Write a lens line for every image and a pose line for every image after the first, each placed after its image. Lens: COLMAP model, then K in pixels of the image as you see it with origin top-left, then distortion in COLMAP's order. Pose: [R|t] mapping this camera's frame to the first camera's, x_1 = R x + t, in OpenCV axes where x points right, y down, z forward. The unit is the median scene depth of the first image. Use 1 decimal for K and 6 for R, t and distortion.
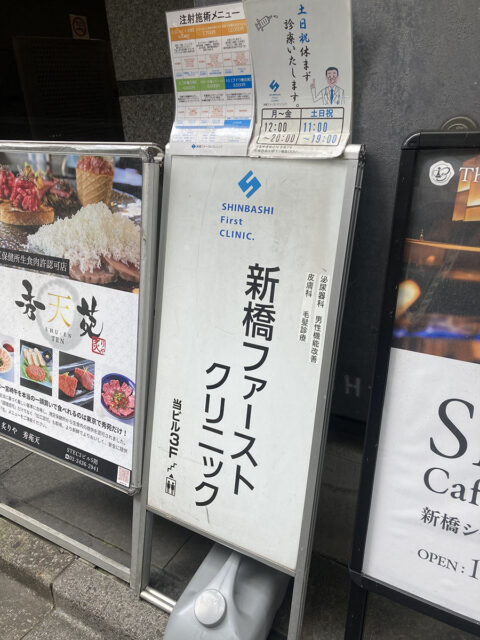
lens RADIAL K [[529.7, 0, 238.5], [0, 529.7, 314.8], [0, 0, 1]] dist [0.038958, -0.010236]
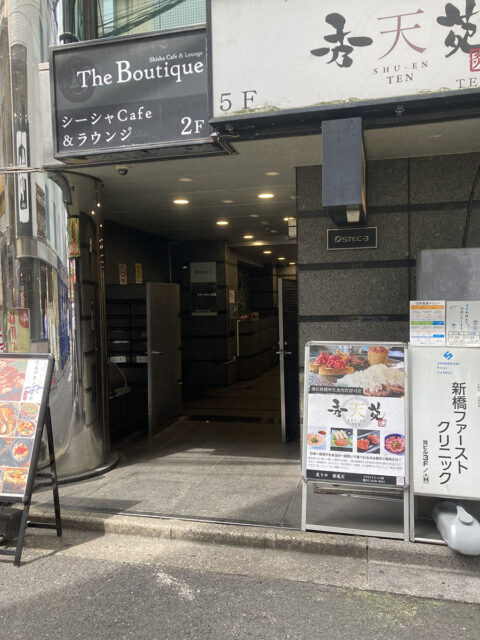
lens RADIAL K [[529.7, 0, 239.8], [0, 529.7, 322.6], [0, 0, 1]] dist [0.038958, -0.010236]
pose [[0.946673, 0.031941, 0.320609, -1.676990], [0.087783, 0.931861, -0.352037, 0.430045], [-0.310008, 0.361408, 0.879363, -1.072091]]
